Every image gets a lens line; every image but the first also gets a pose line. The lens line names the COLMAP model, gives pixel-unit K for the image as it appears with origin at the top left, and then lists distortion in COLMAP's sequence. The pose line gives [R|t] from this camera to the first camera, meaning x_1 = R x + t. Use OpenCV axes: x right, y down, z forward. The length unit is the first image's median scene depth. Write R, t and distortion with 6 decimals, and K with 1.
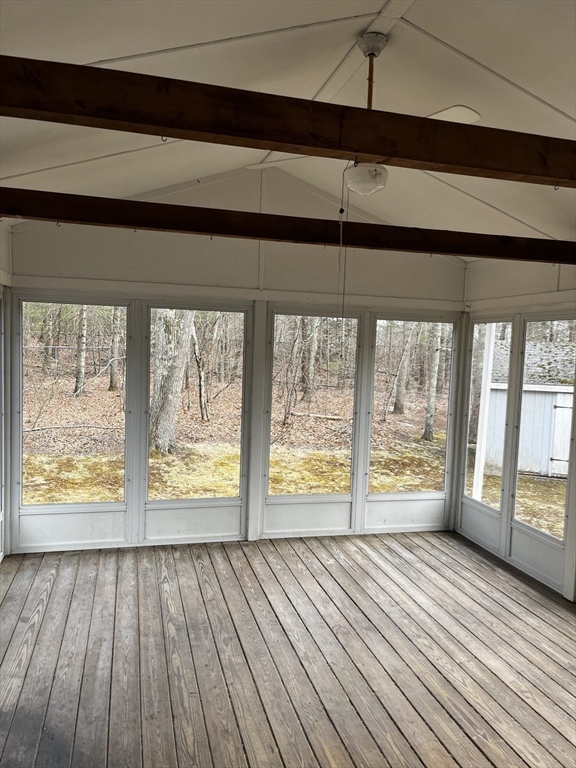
lens RADIAL K [[583.7, 0, 290.5], [0, 583.7, 391.7], [0, 0, 1]] dist [0.064759, -0.089333]
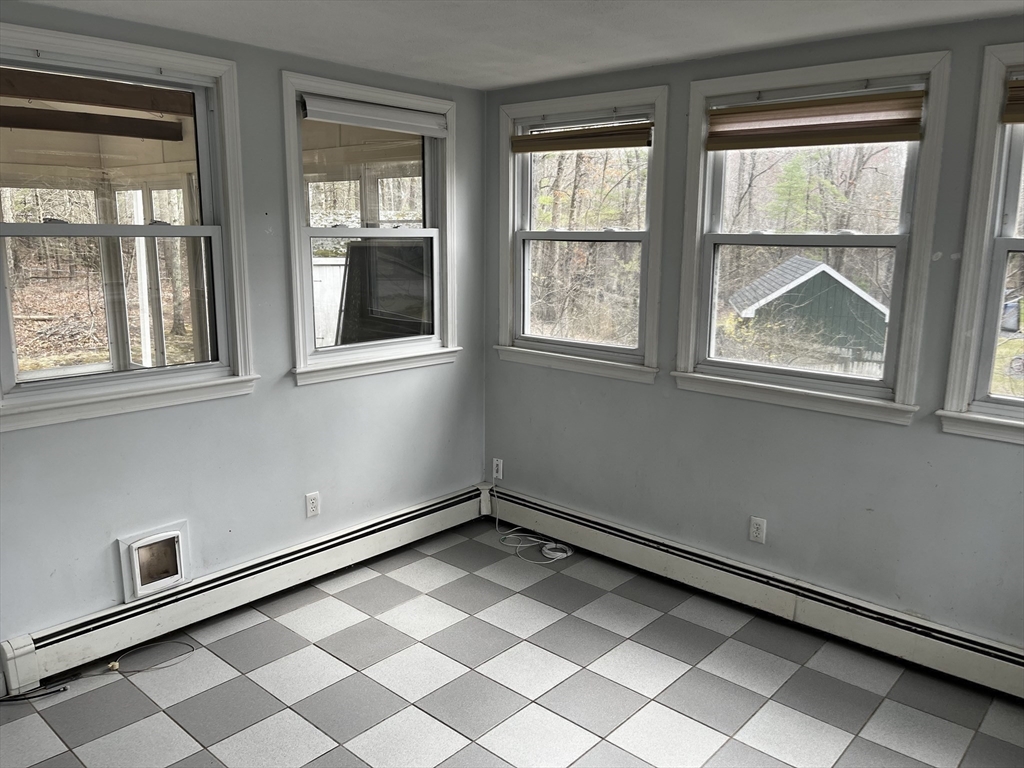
lens RADIAL K [[778.2, 0, 511.0], [0, 778.2, 381.6], [0, 0, 1]] dist [0.064759, -0.089333]
pose [[0.840238, -0.130147, 0.526366, 0.126182], [0.060262, 0.987167, 0.147886, 0.045240], [-0.538858, -0.092540, 0.837298, -0.500189]]
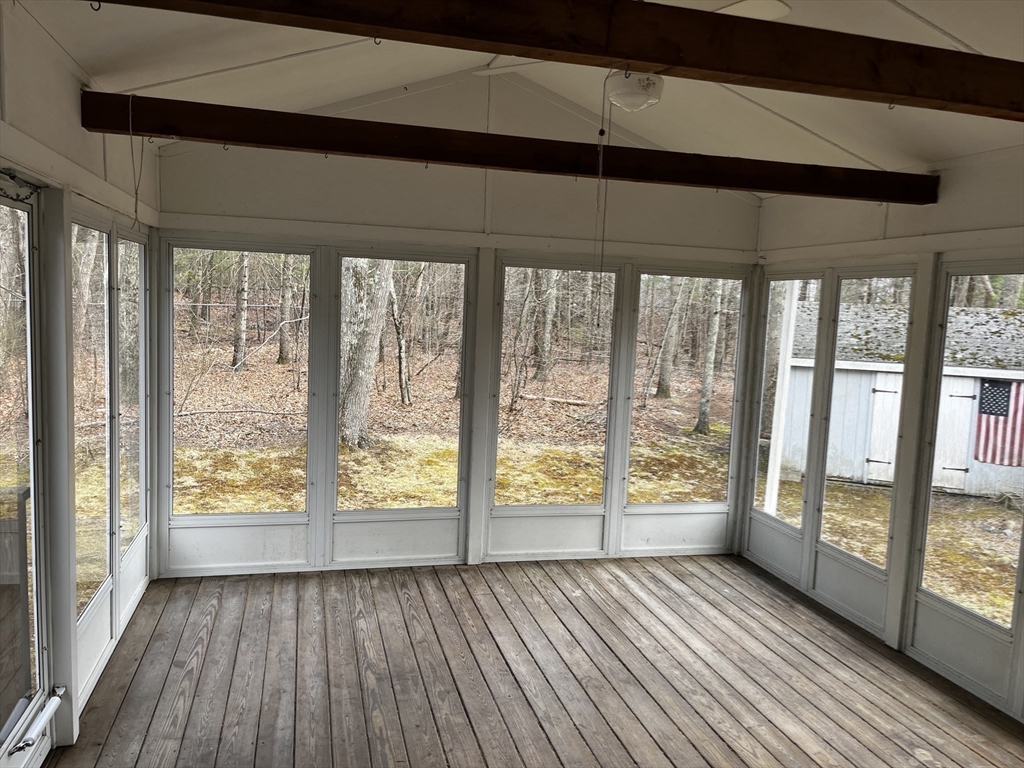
lens RADIAL K [[778.2, 0, 508.9], [0, 778.2, 379.1], [0, 0, 1]] dist [0.064759, -0.089333]
pose [[0.999907, 0.008471, -0.010728, -0.009488], [-0.008295, 0.999832, 0.016327, -0.002852], [0.010864, -0.016236, 0.999809, -0.007756]]
